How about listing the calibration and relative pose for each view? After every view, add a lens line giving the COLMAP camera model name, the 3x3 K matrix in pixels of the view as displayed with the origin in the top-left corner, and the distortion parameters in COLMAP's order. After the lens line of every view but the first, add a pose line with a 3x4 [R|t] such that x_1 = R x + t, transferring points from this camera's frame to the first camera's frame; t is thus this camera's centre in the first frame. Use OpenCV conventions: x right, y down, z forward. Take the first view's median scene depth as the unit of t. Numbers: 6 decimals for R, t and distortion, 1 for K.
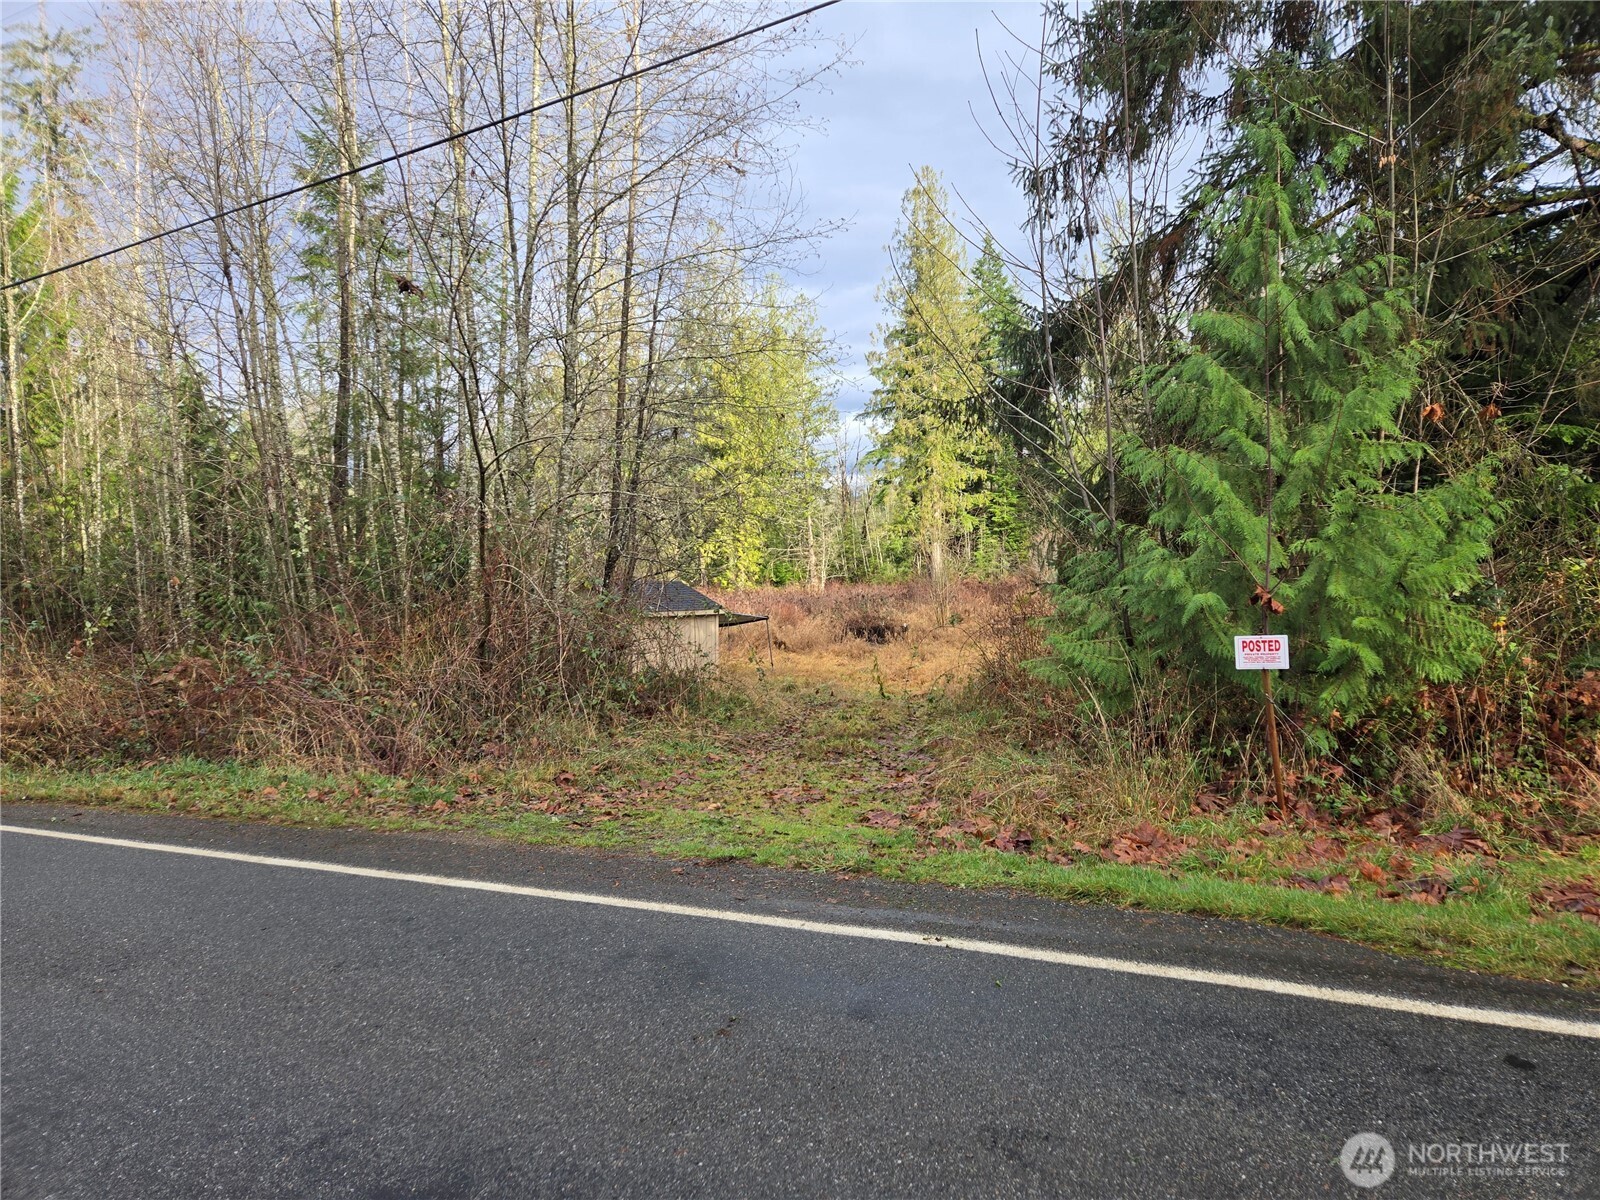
lens RADIAL K [[1053.6, 0, 807.3], [0, 1053.6, 598.2], [0, 0, 1]] dist [0.068607, -0.061052]
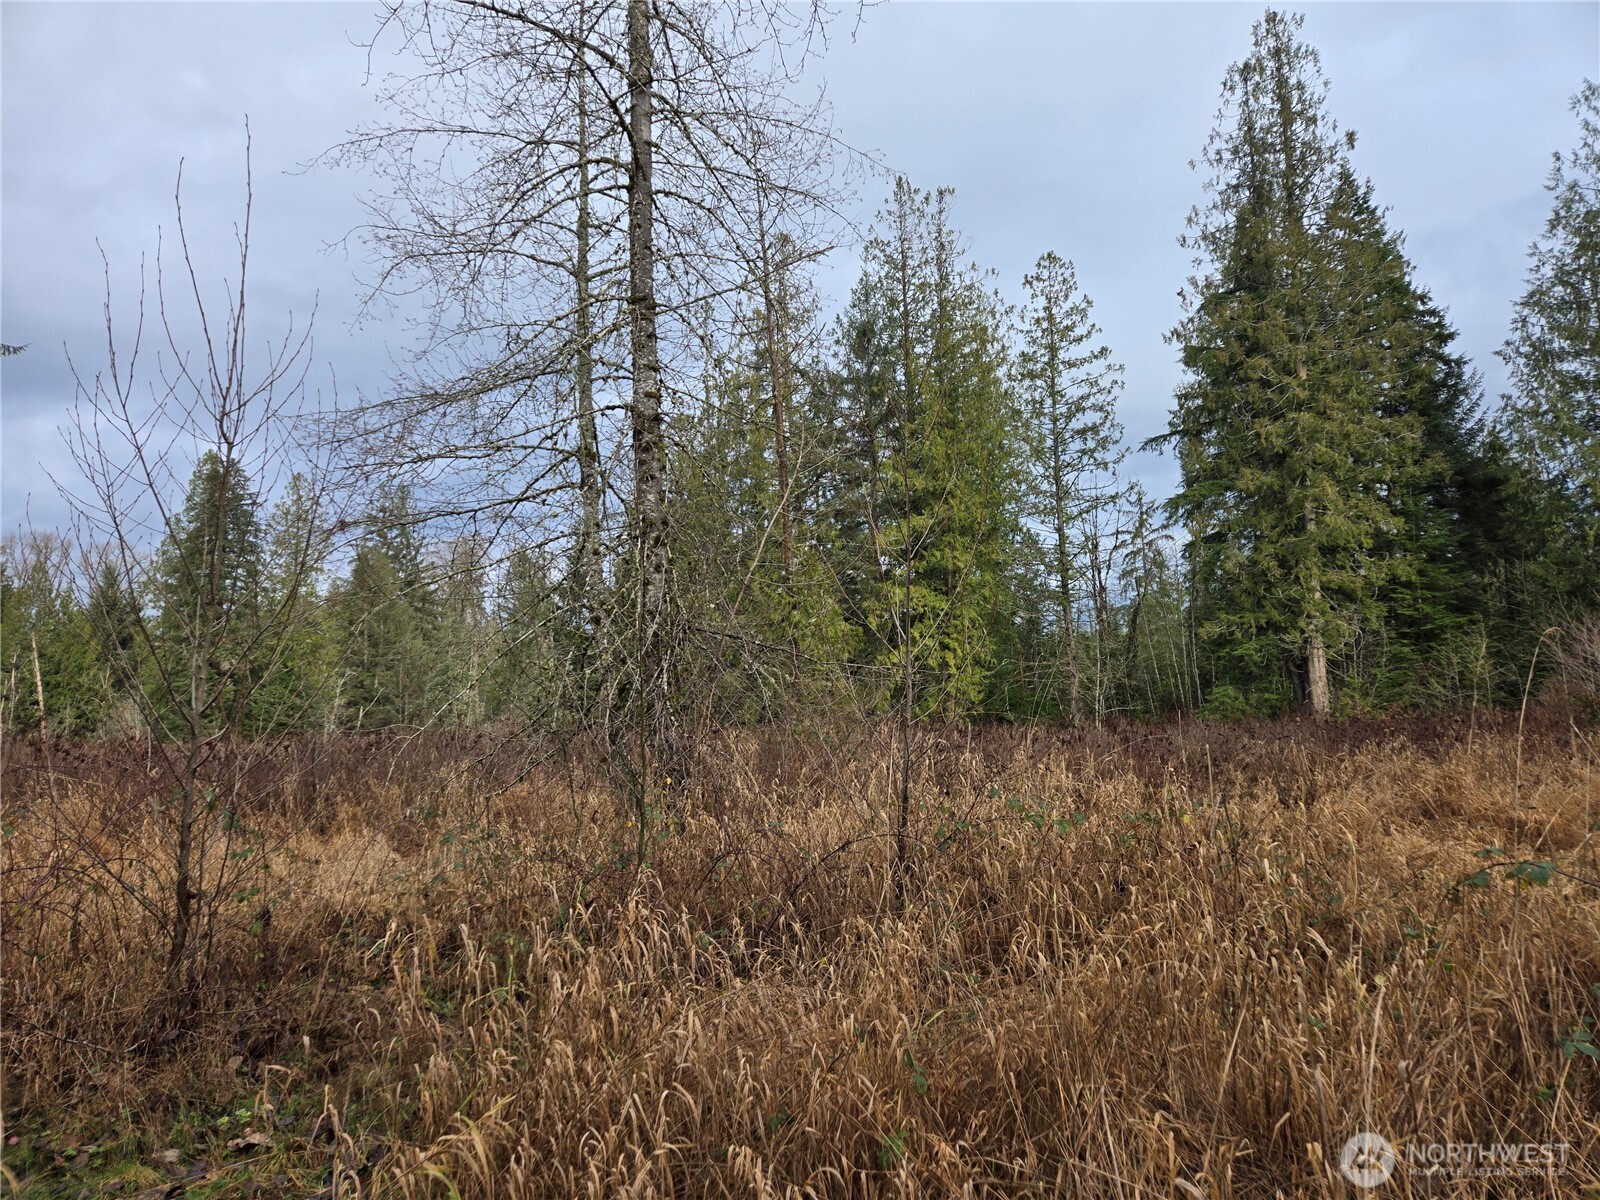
lens RADIAL K [[1049.6, 0, 803.5], [0, 1049.6, 614.4], [0, 0, 1]] dist [0.087109, -0.074544]
pose [[0.987829, -0.013116, -0.154991, -0.055223], [-0.008055, 0.990788, -0.135185, 0.007768], [0.155337, 0.134788, 0.978623, 0.407007]]
